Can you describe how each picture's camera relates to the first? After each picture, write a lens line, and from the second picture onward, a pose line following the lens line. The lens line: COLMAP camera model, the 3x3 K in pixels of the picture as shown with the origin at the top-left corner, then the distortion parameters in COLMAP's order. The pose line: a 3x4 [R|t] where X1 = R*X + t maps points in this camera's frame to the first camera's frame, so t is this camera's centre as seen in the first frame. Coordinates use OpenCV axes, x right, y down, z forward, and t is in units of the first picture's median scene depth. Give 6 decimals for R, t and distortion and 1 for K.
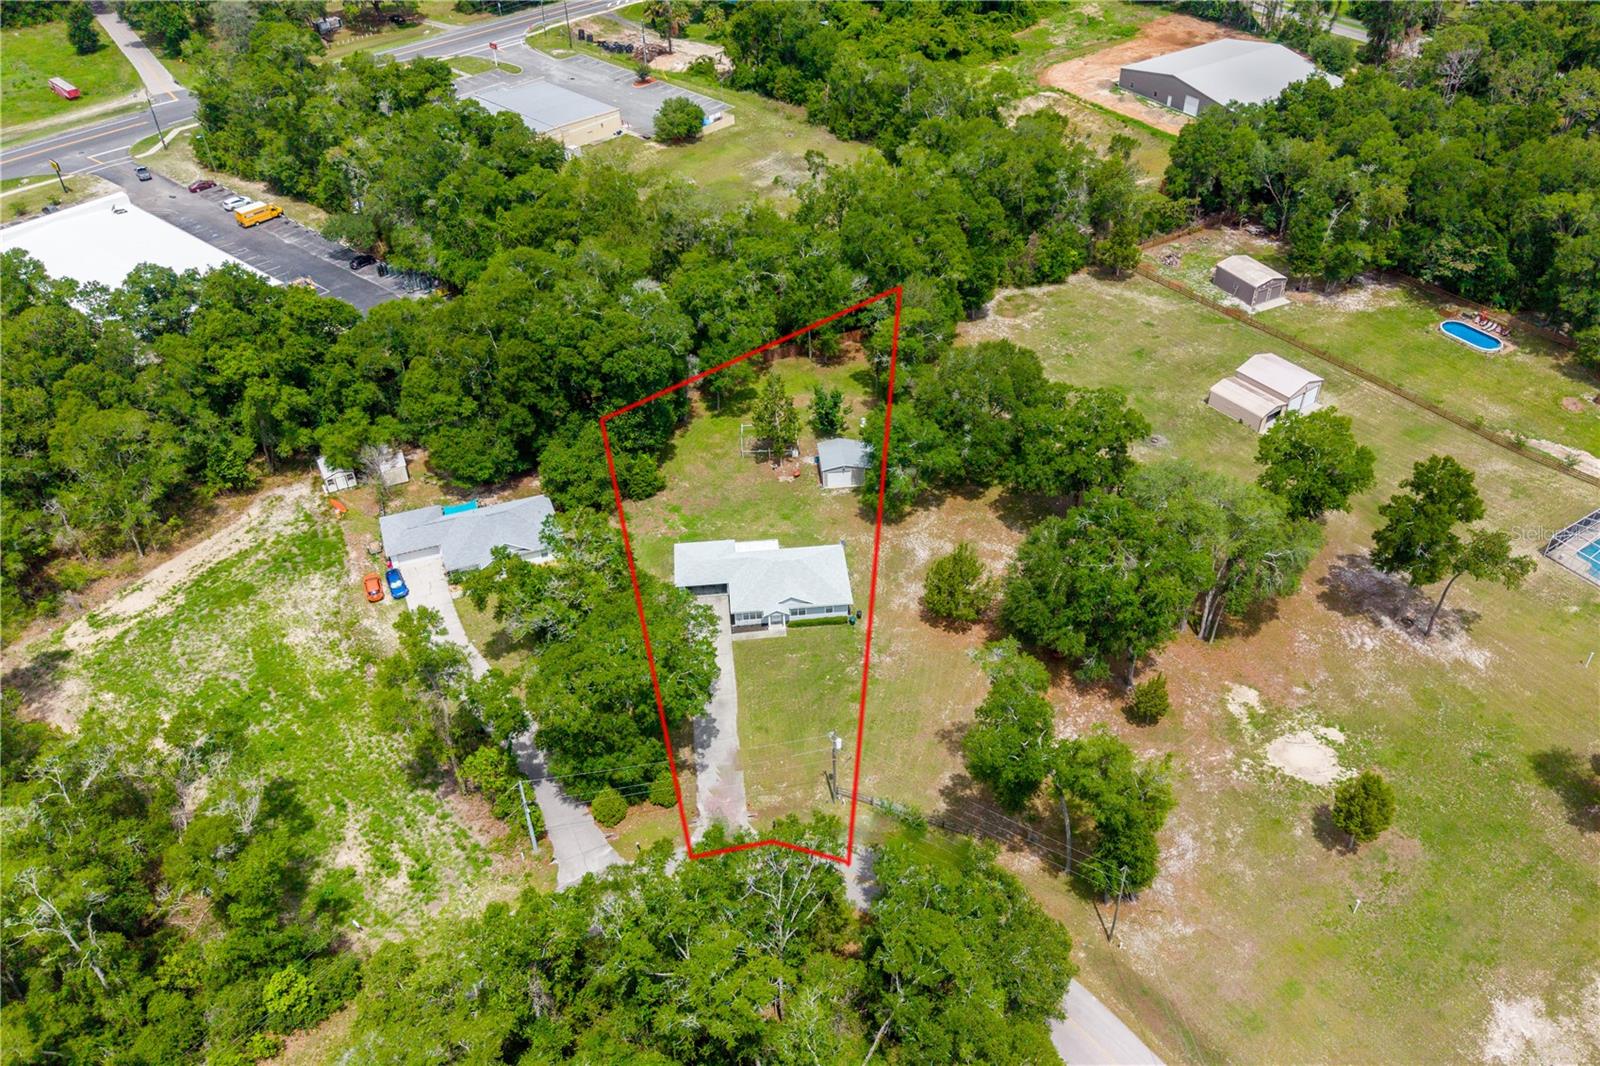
lens RADIAL K [[1344.6, 0, 856.6], [0, 1344.6, 568.8], [0, 0, 1]] dist [0.019775, -0.018617]
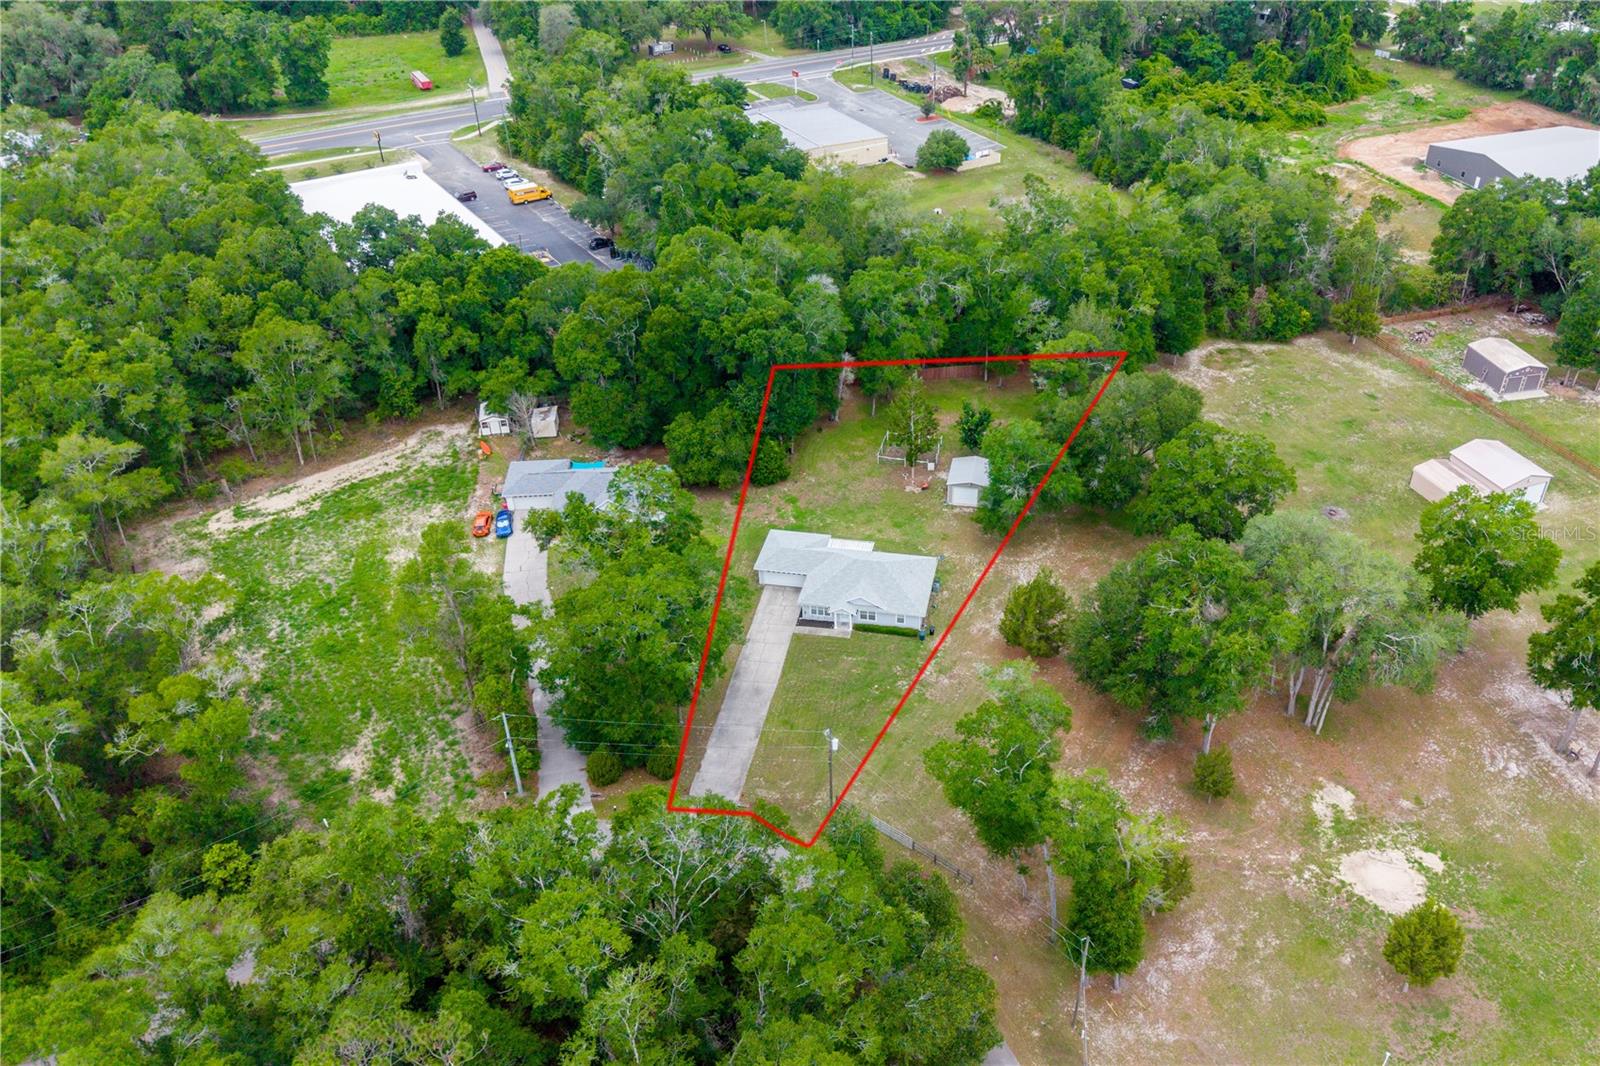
lens RADIAL K [[1344.6, 0, 852.9], [0, 1344.6, 541.5], [0, 0, 1]] dist [0.019775, -0.018617]
pose [[0.956464, 0.160037, -0.244059, 0.148173], [-0.179479, 0.981963, -0.059471, 0.034502], [0.230140, 0.100685, 0.967935, 0.074707]]
